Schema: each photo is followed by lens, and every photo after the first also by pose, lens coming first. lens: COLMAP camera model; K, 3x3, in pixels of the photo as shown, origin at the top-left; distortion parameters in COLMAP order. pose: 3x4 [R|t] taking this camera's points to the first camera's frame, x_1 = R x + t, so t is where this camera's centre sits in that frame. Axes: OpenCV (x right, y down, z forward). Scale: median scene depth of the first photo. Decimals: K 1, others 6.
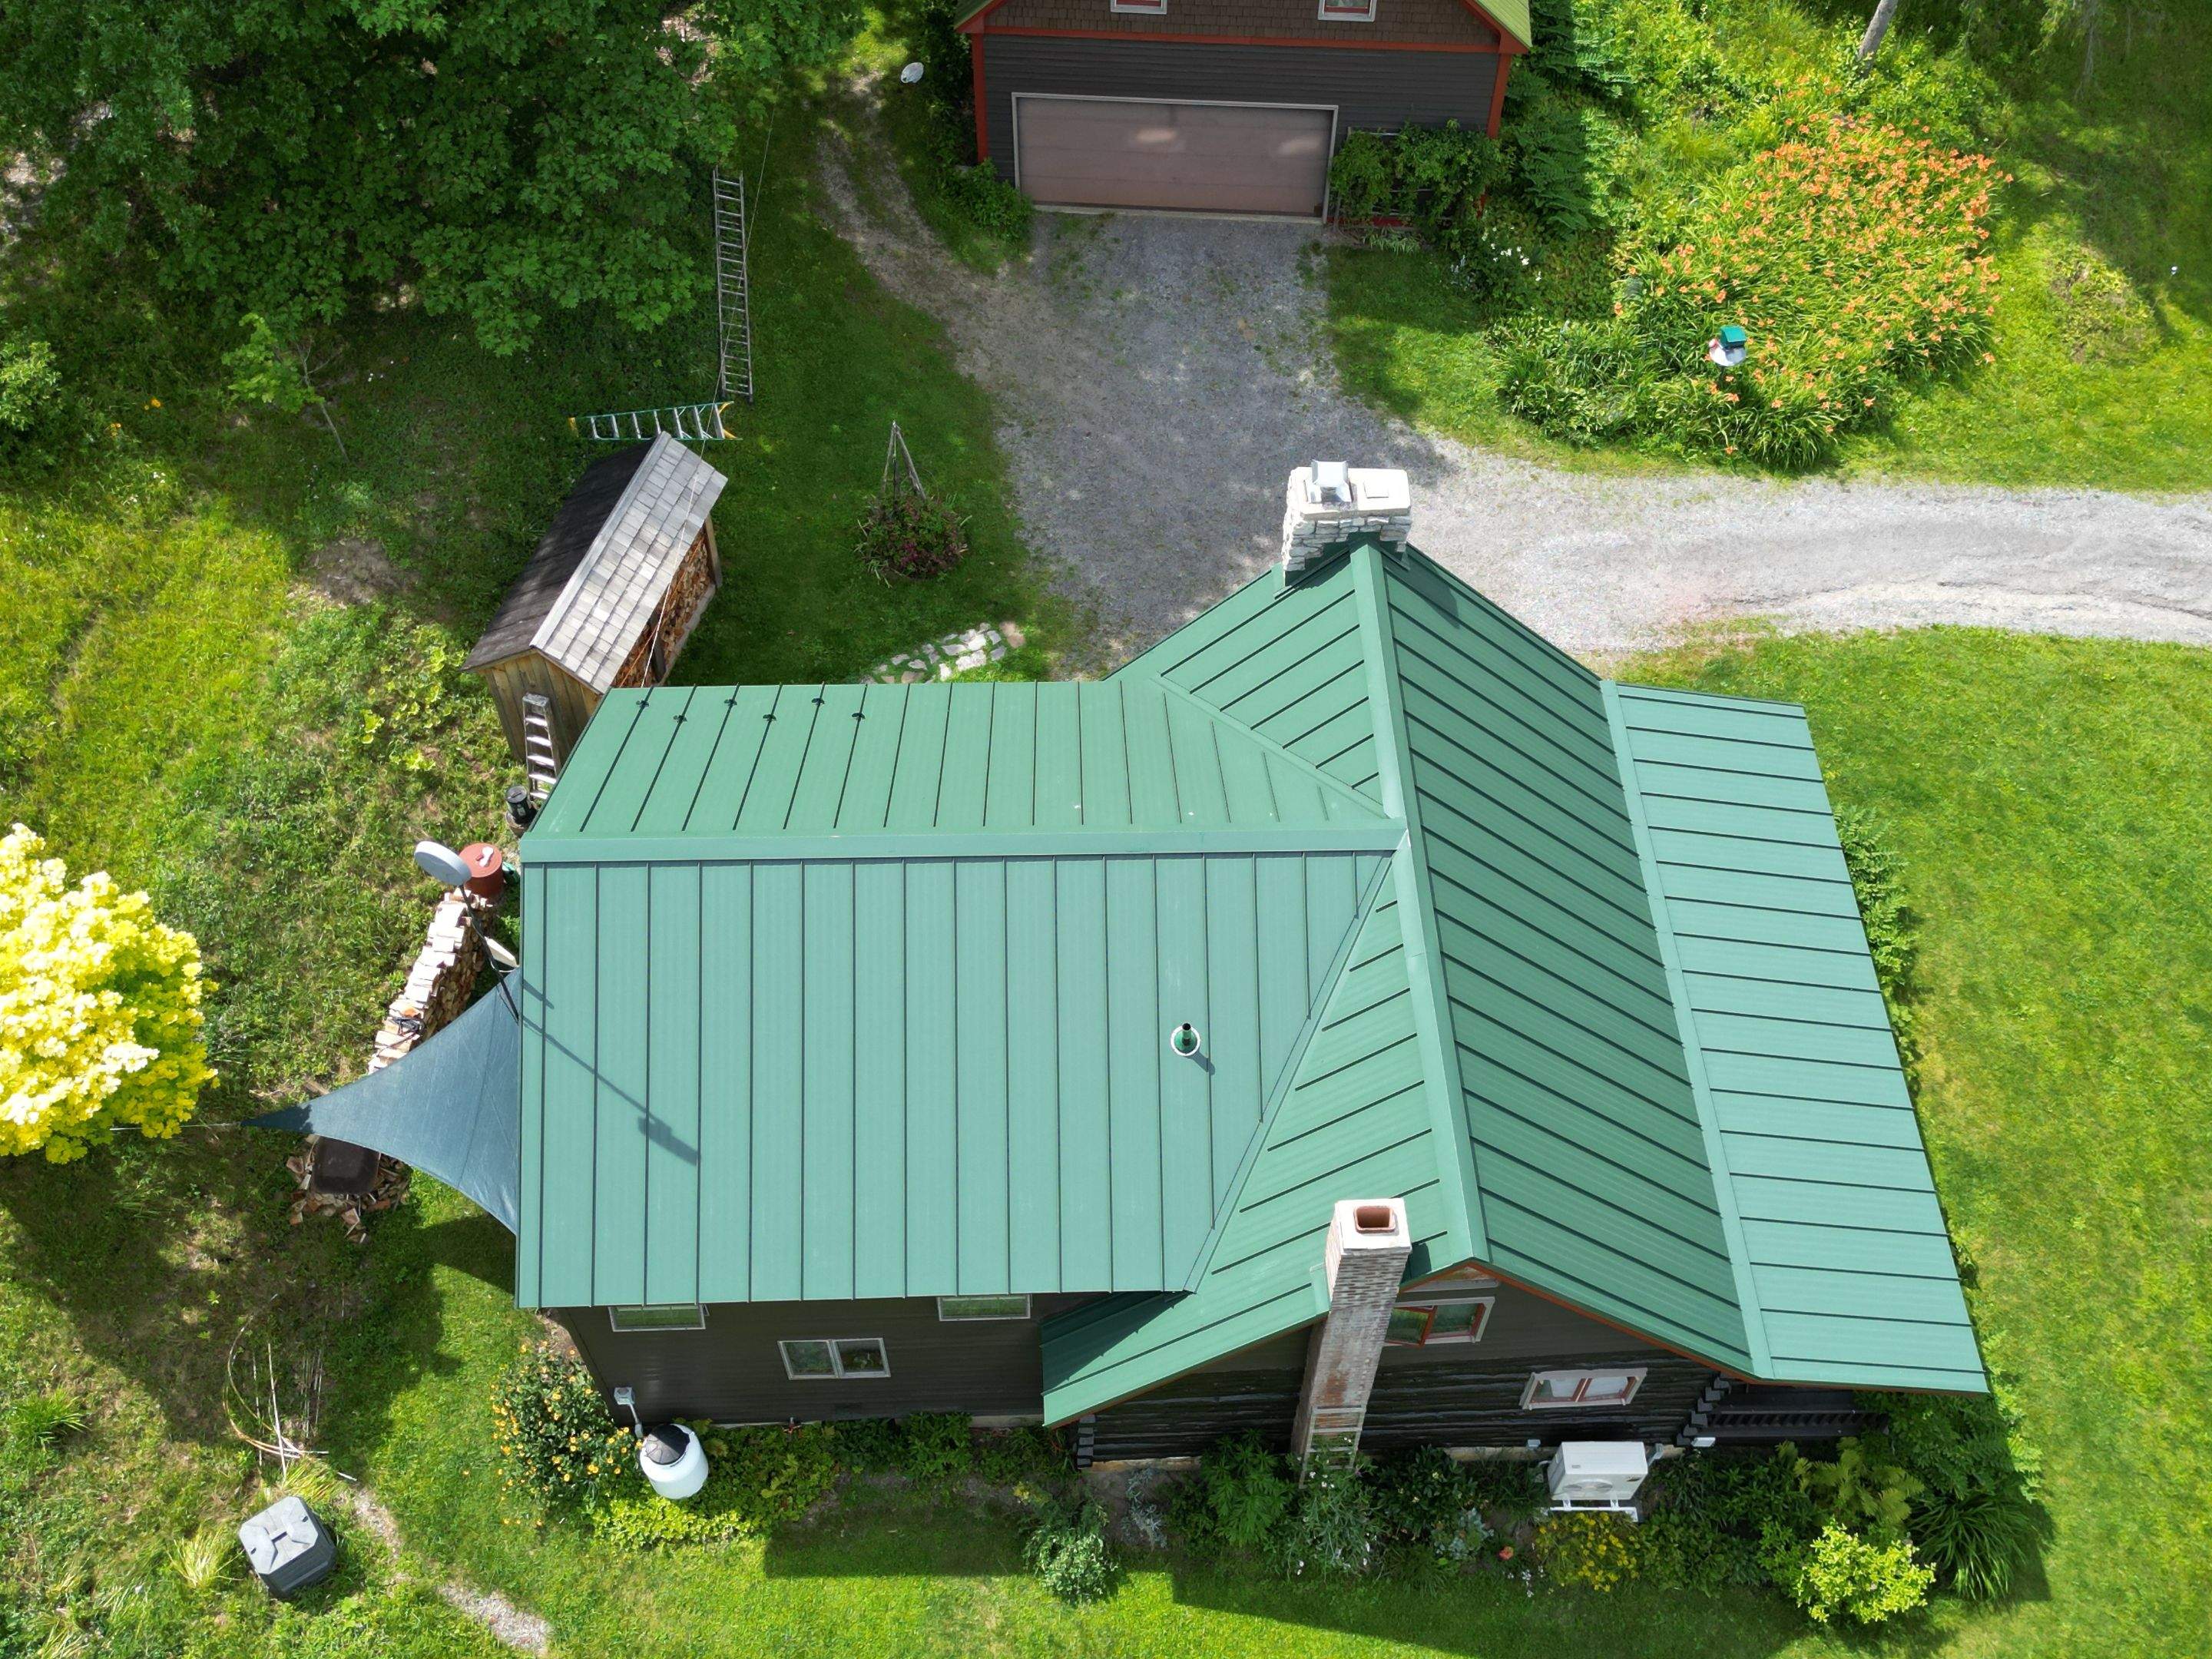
lens RADIAL K [[2042.9, 0, 1106.9], [0, 2042.9, 858.5], [0, 0, 1]] dist [0.095811, -0.103367]
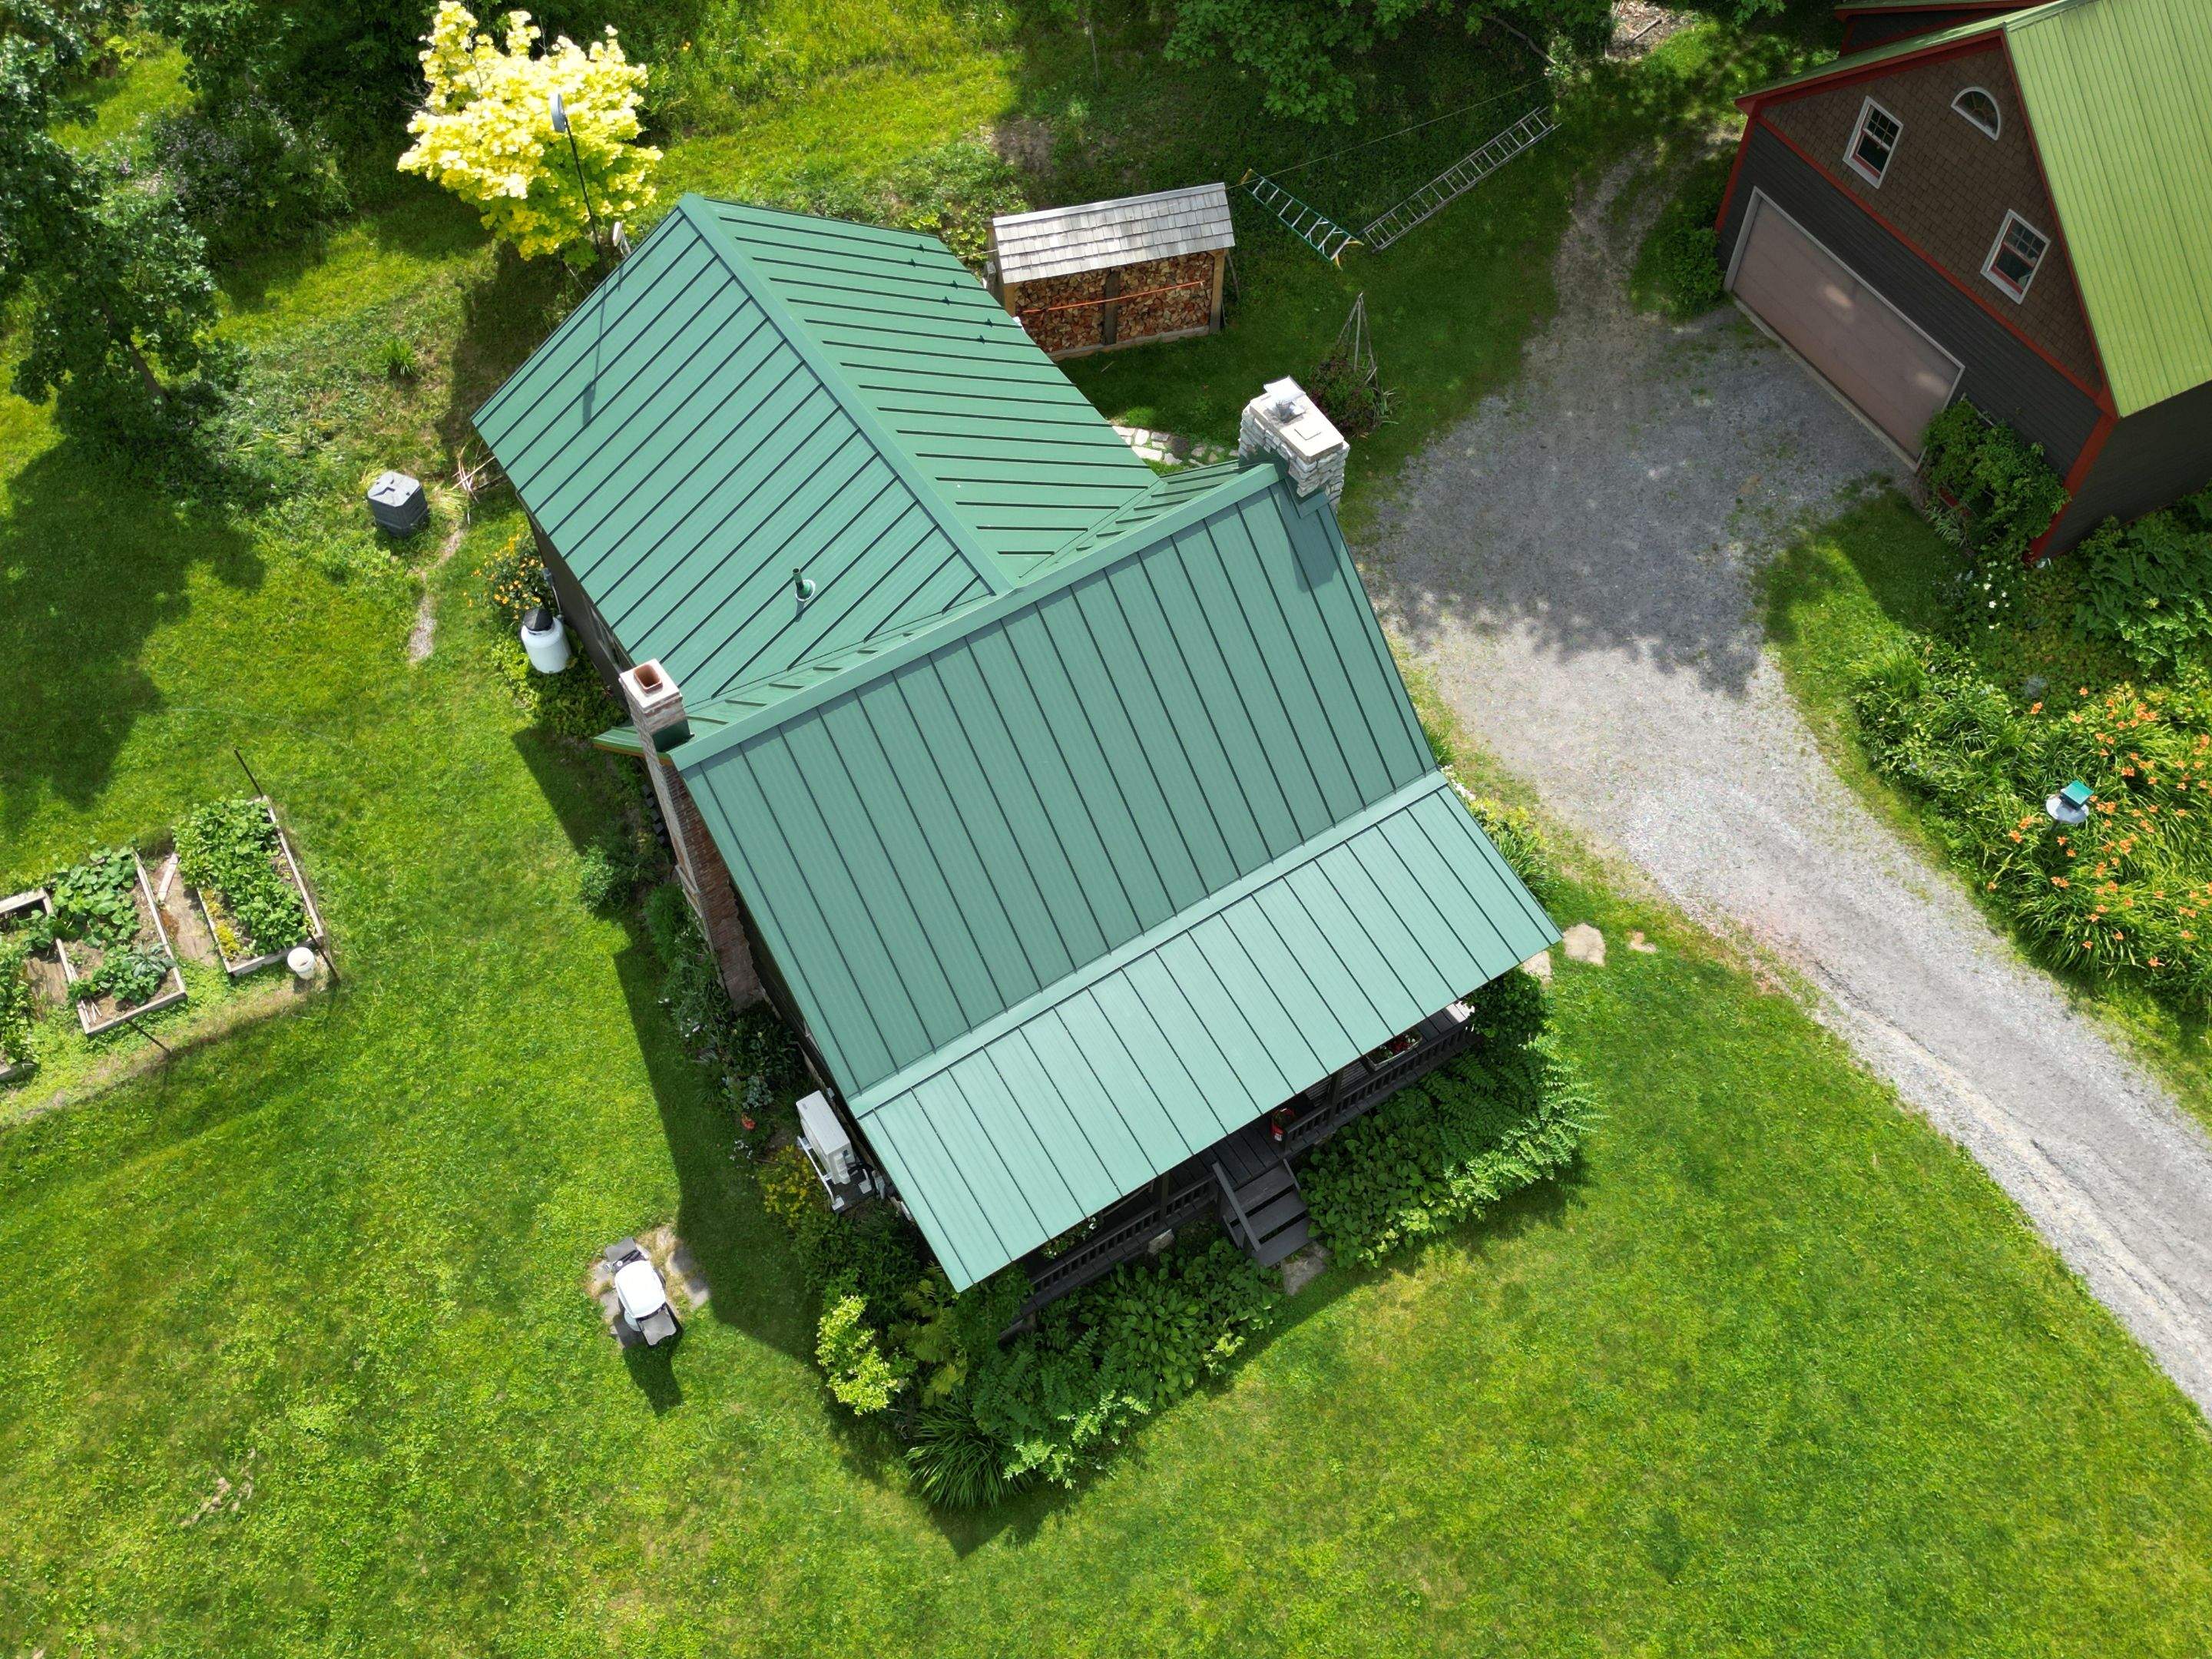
lens RADIAL K [[1965.7, 0, 1113.5], [0, 1965.7, 825.3], [0, 0, 1]] dist [0.085411, -0.092977]
pose [[0.523699, 0.690809, -0.498521, 0.582809], [-0.704096, 0.680410, 0.203200, -0.133444], [0.479571, 0.244591, 0.842726, 0.054242]]
